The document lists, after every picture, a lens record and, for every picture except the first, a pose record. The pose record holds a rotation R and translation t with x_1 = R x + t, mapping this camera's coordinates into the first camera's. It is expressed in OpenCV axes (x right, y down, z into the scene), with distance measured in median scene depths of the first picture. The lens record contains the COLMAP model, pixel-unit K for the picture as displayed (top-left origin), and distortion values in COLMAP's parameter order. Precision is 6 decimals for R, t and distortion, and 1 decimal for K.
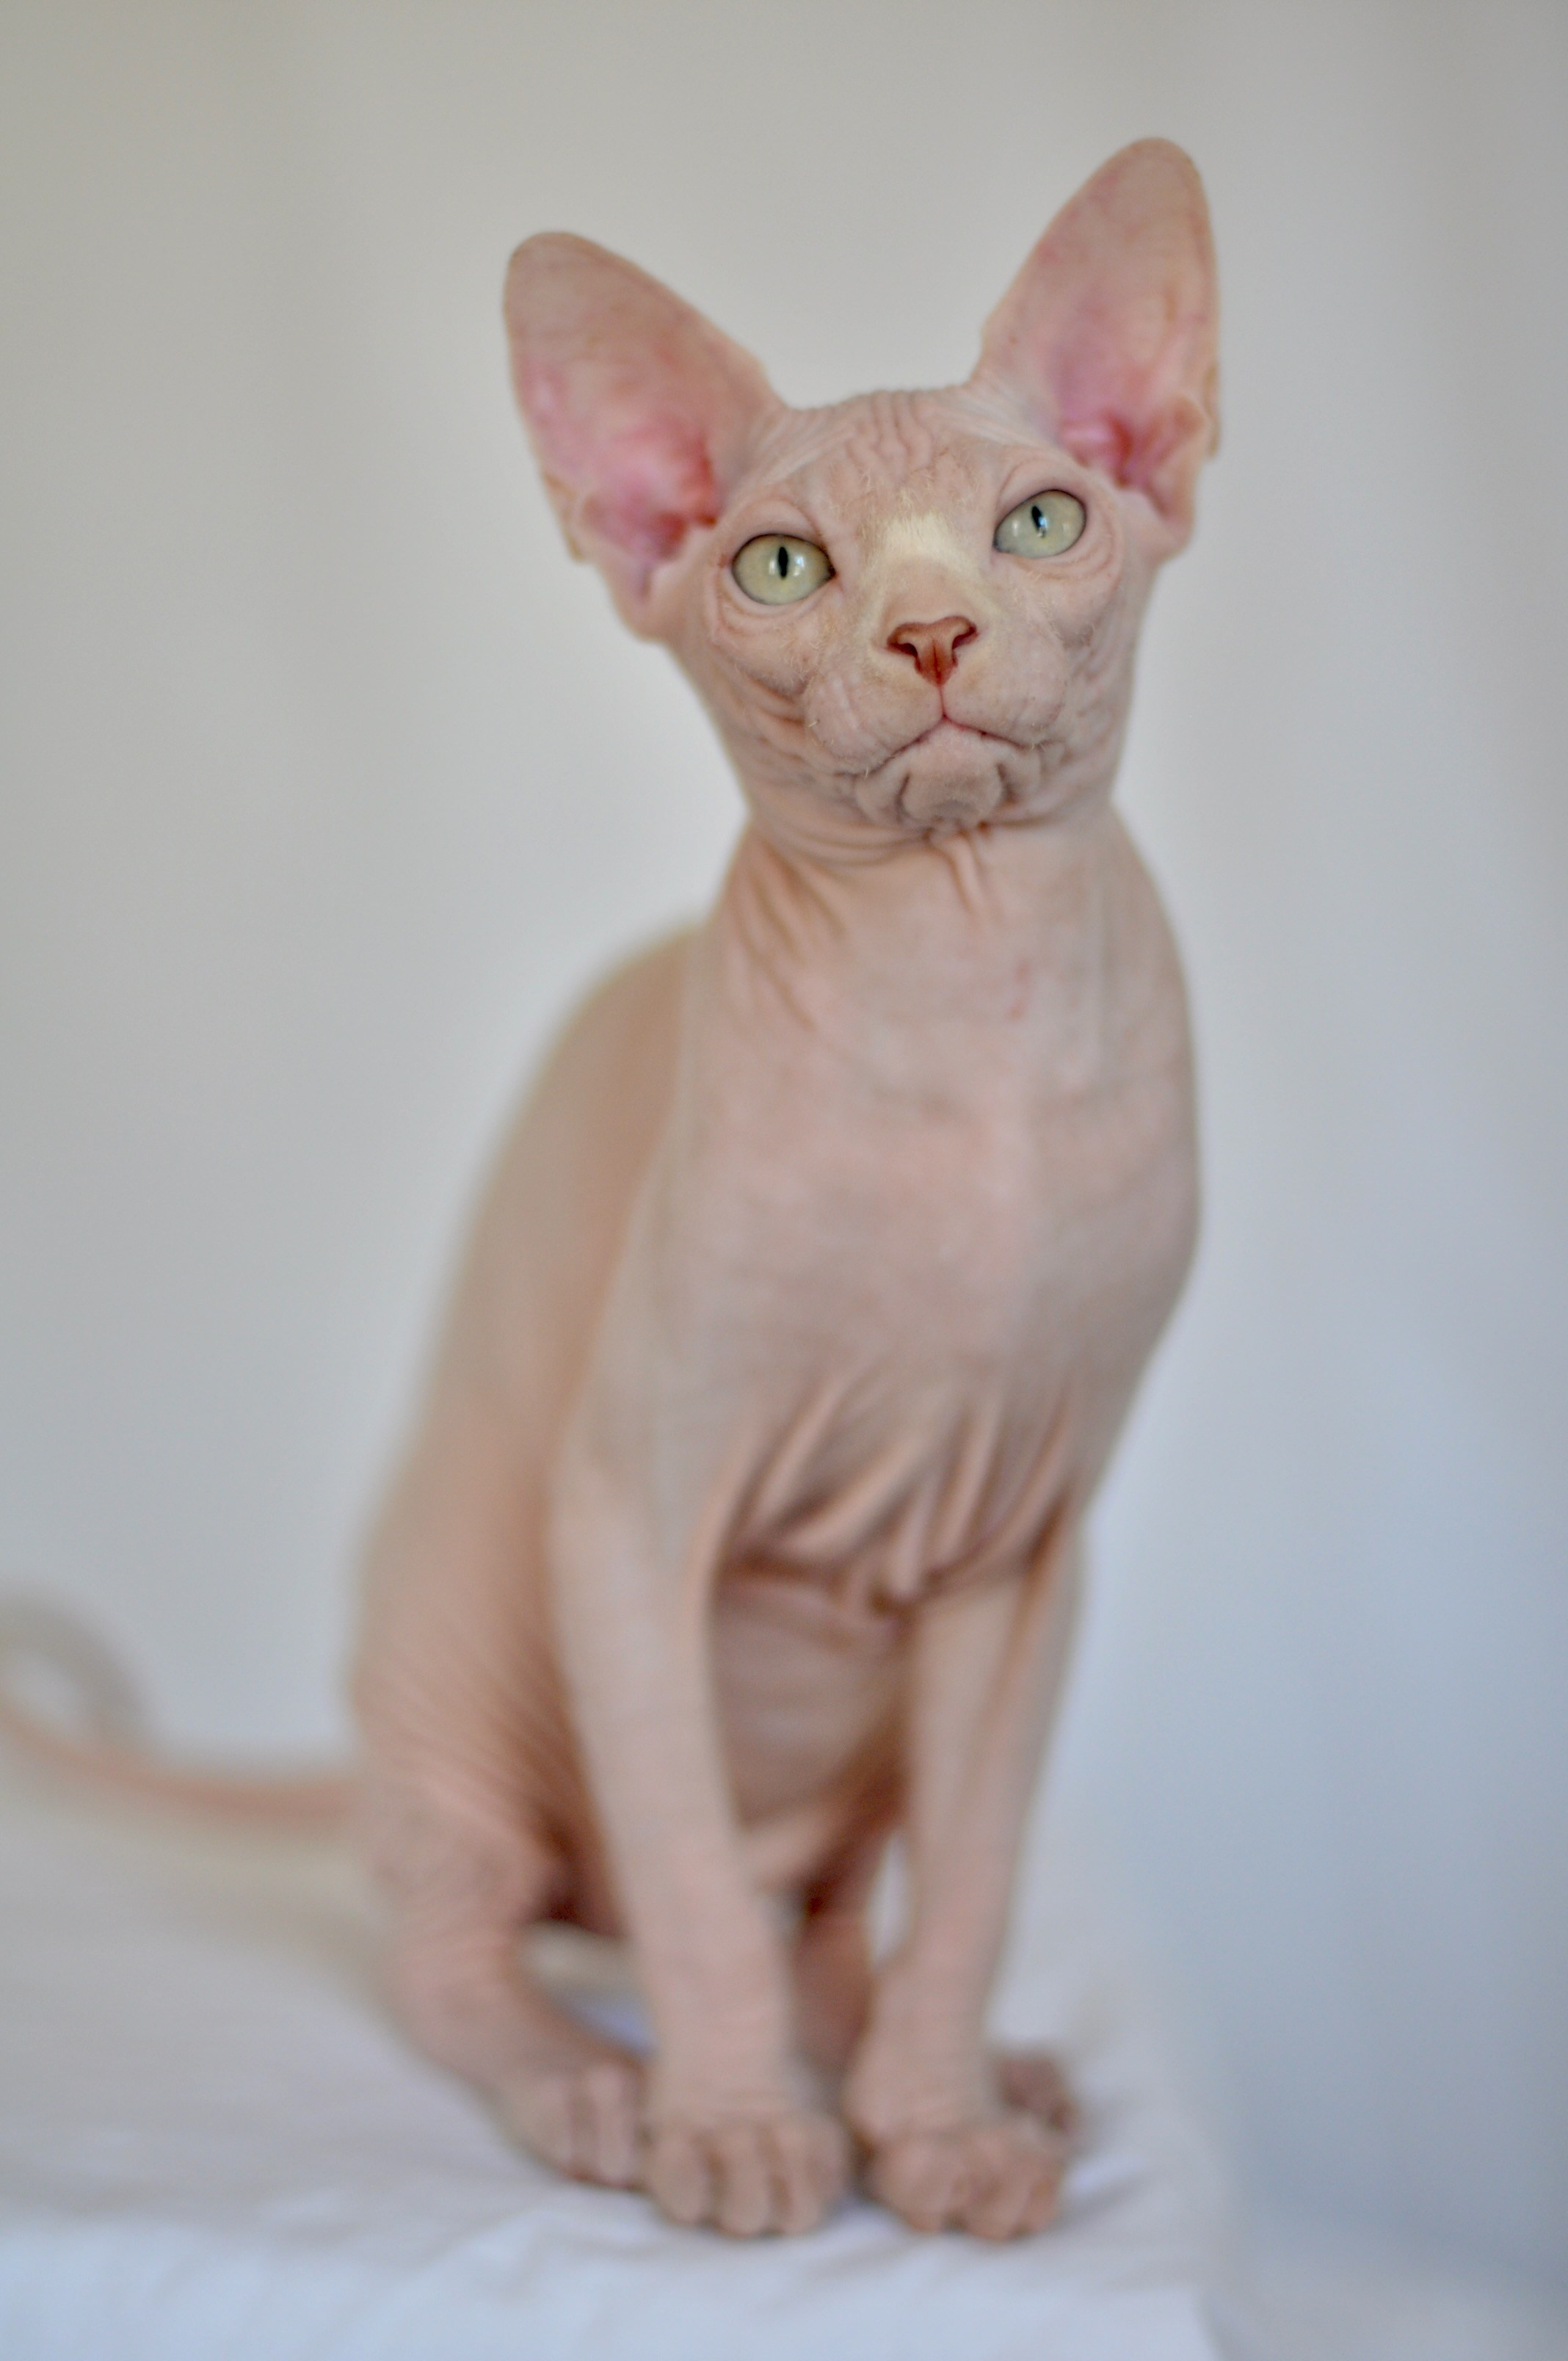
lens RADIAL K [[6342.4, 0, 778.4], [0, 6342.4, 1179.0], [0, 0, 1]] dist [-0.077087, 0.000000]
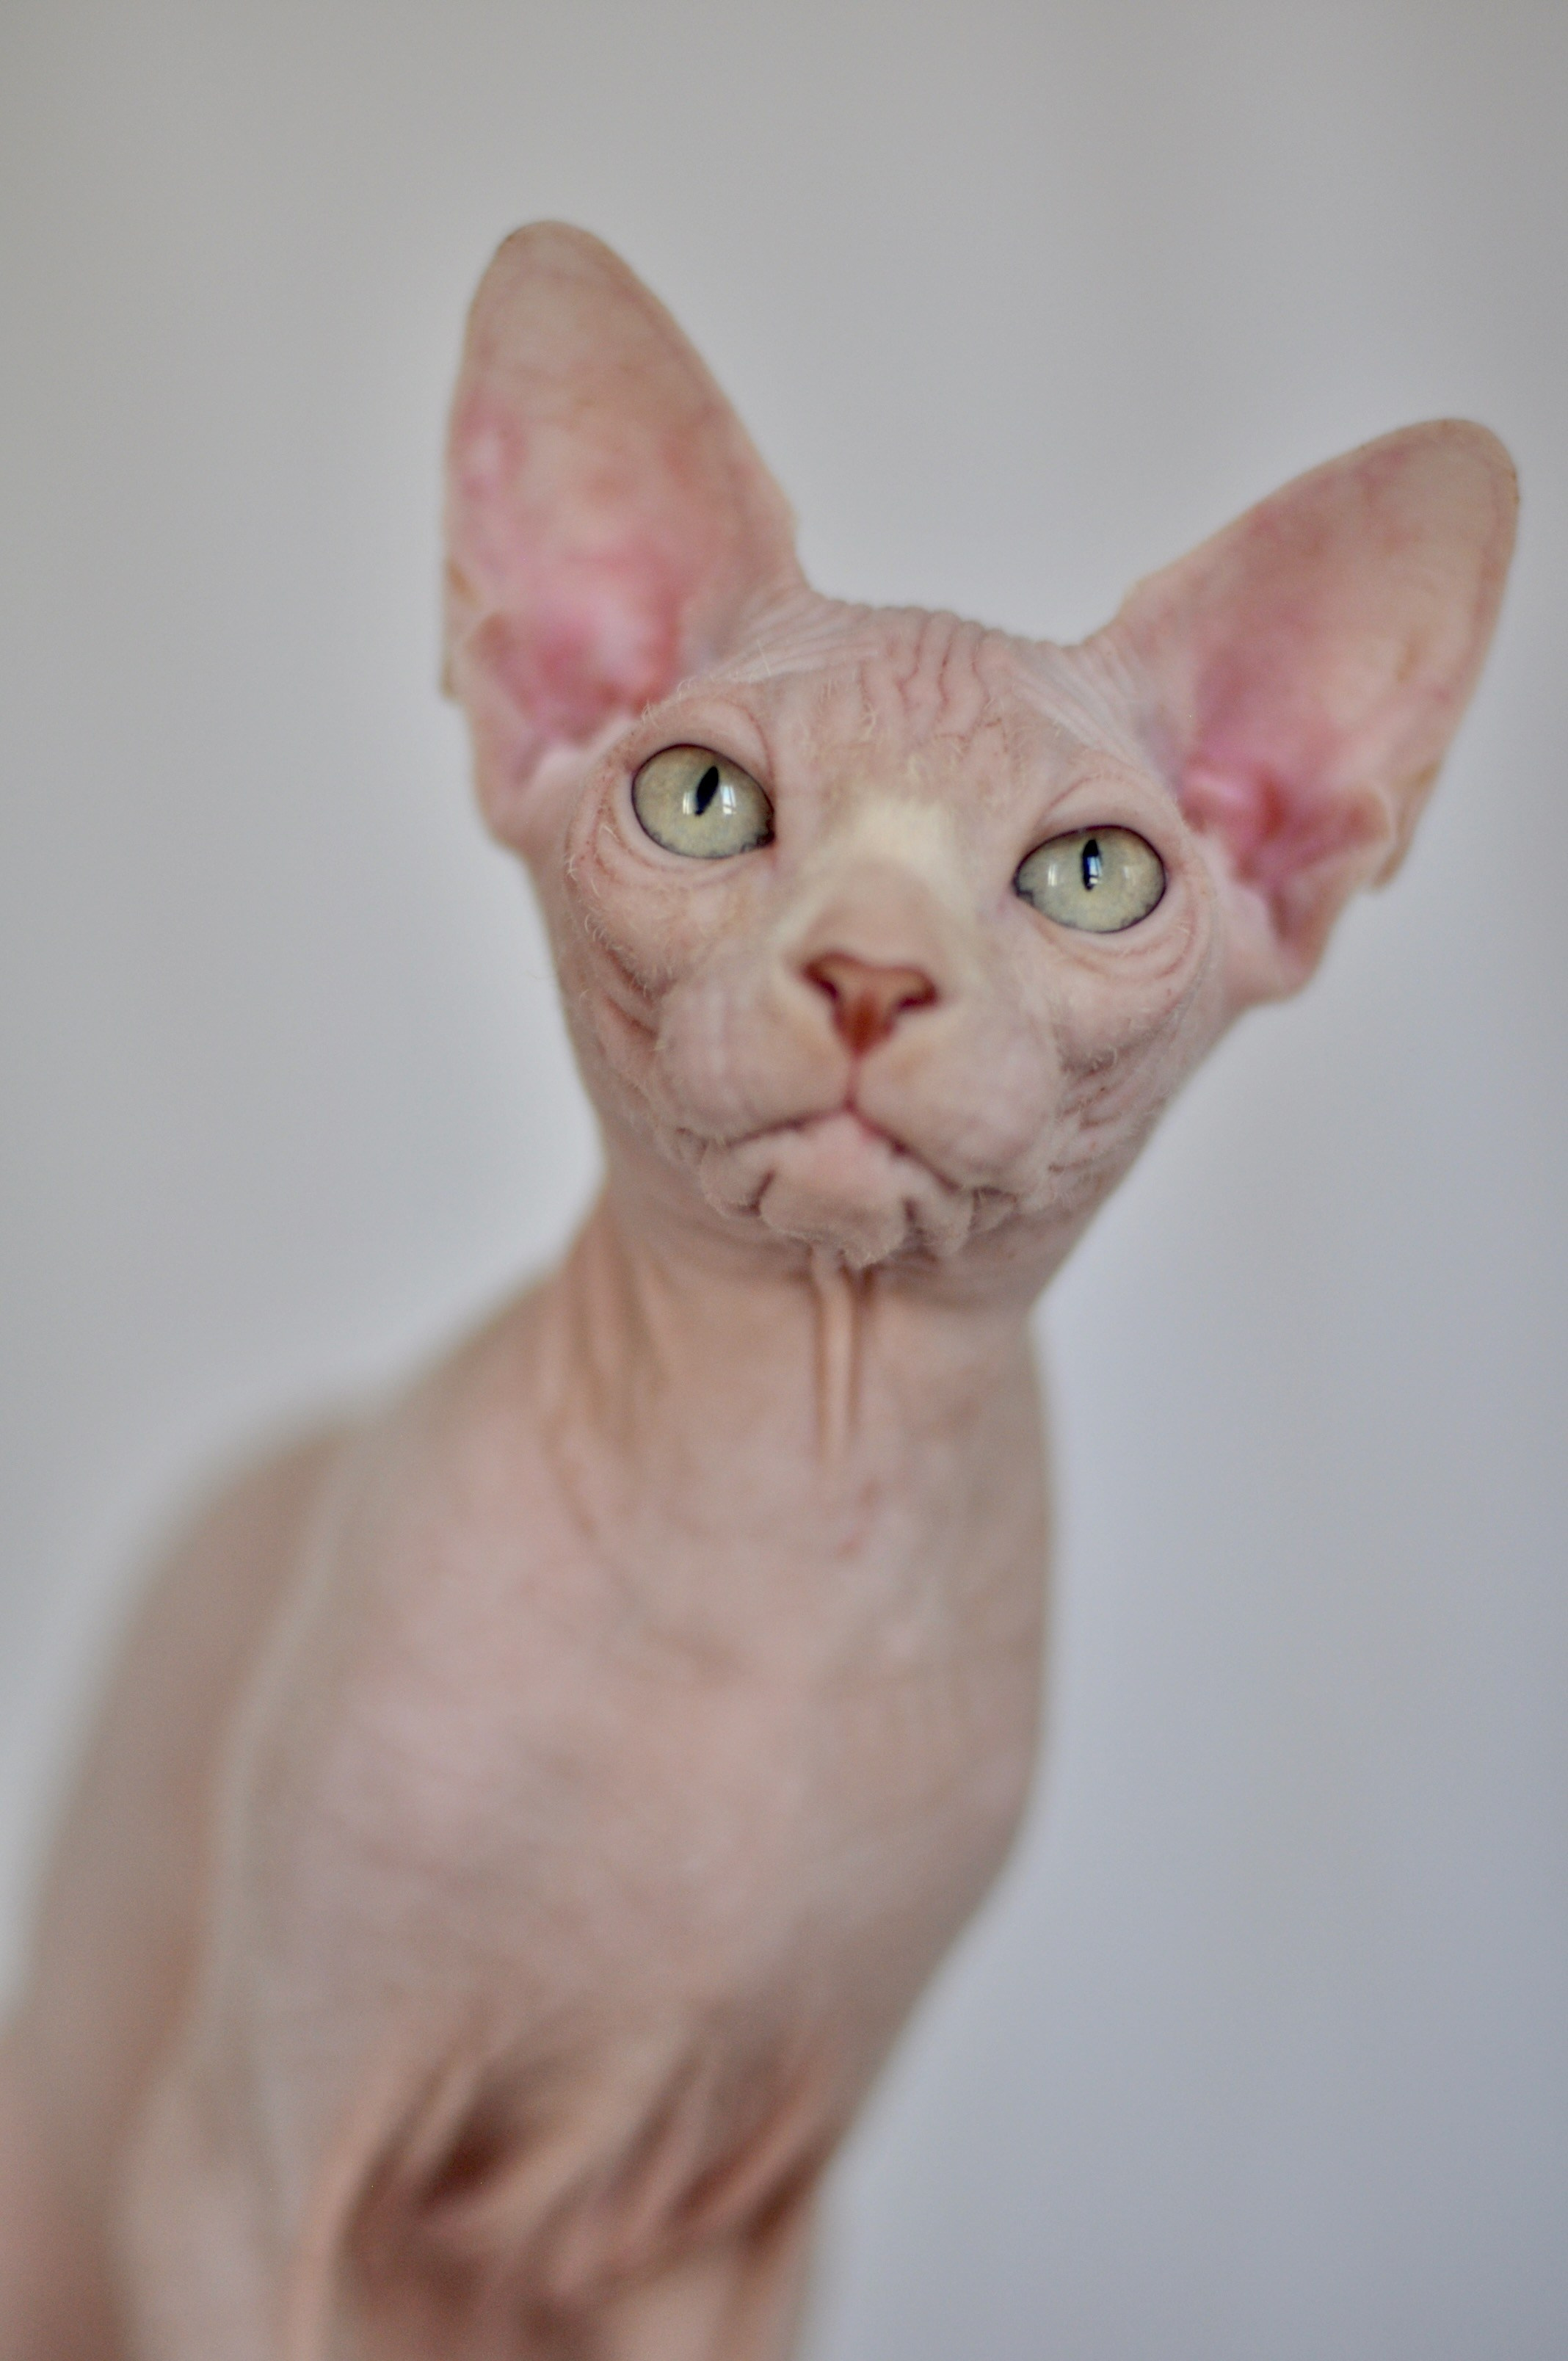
lens RADIAL K [[6342.4, 0, 778.6], [0, 6342.4, 1181.6], [0, 0, 1]] dist [-0.077087, 0.000000]
pose [[0.937067, 0.348062, -0.027528, 0.039527], [-0.348999, 0.936054, -0.044738, -0.032813], [0.010196, 0.051529, 0.998619, 0.341794]]
